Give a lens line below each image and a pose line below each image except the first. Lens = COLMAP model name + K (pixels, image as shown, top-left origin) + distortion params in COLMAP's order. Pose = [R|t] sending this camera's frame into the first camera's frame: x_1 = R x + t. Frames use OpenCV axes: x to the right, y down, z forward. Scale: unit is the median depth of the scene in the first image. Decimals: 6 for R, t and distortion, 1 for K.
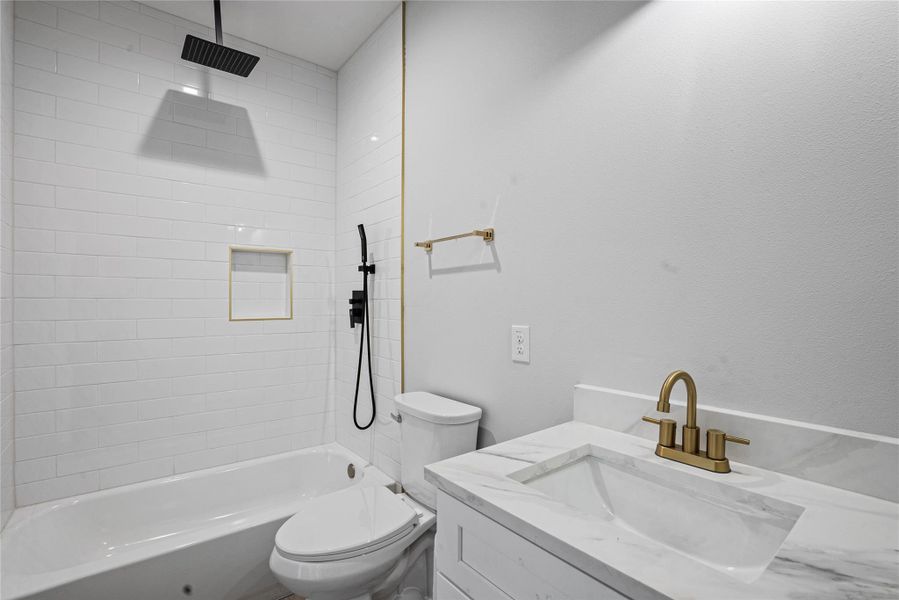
lens RADIAL K [[413.5, 0, 444.8], [0, 413.5, 297.2], [0, 0, 1]] dist [-0.031868, 0.006760]
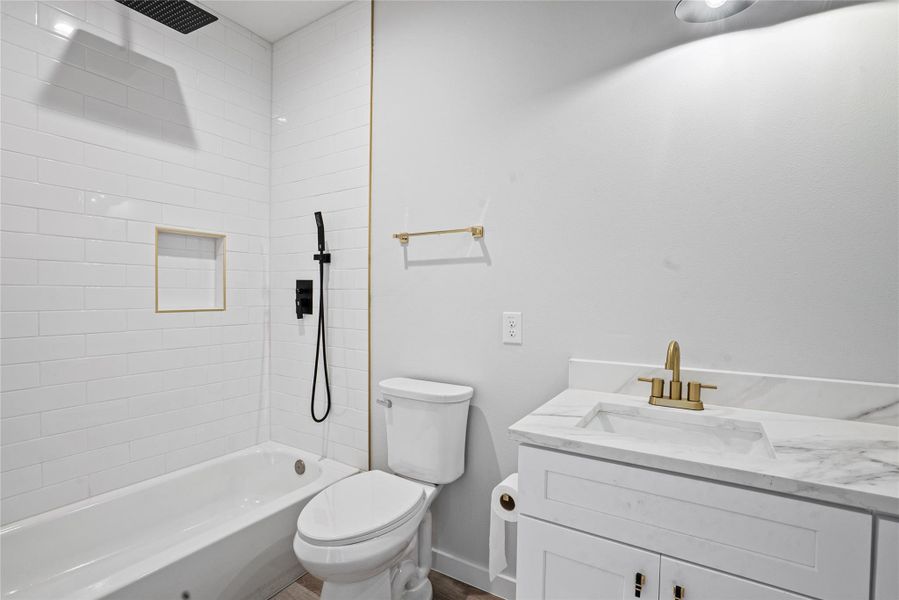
lens RADIAL K [[413.5, 0, 458.1], [0, 413.5, 297.4], [0, 0, 1]] dist [-0.031868, 0.006760]
pose [[0.942071, 0.003270, 0.335397, -0.236850], [-0.009311, 0.999822, 0.016407, 0.006489], [-0.335284, -0.018579, 0.941934, -0.026531]]
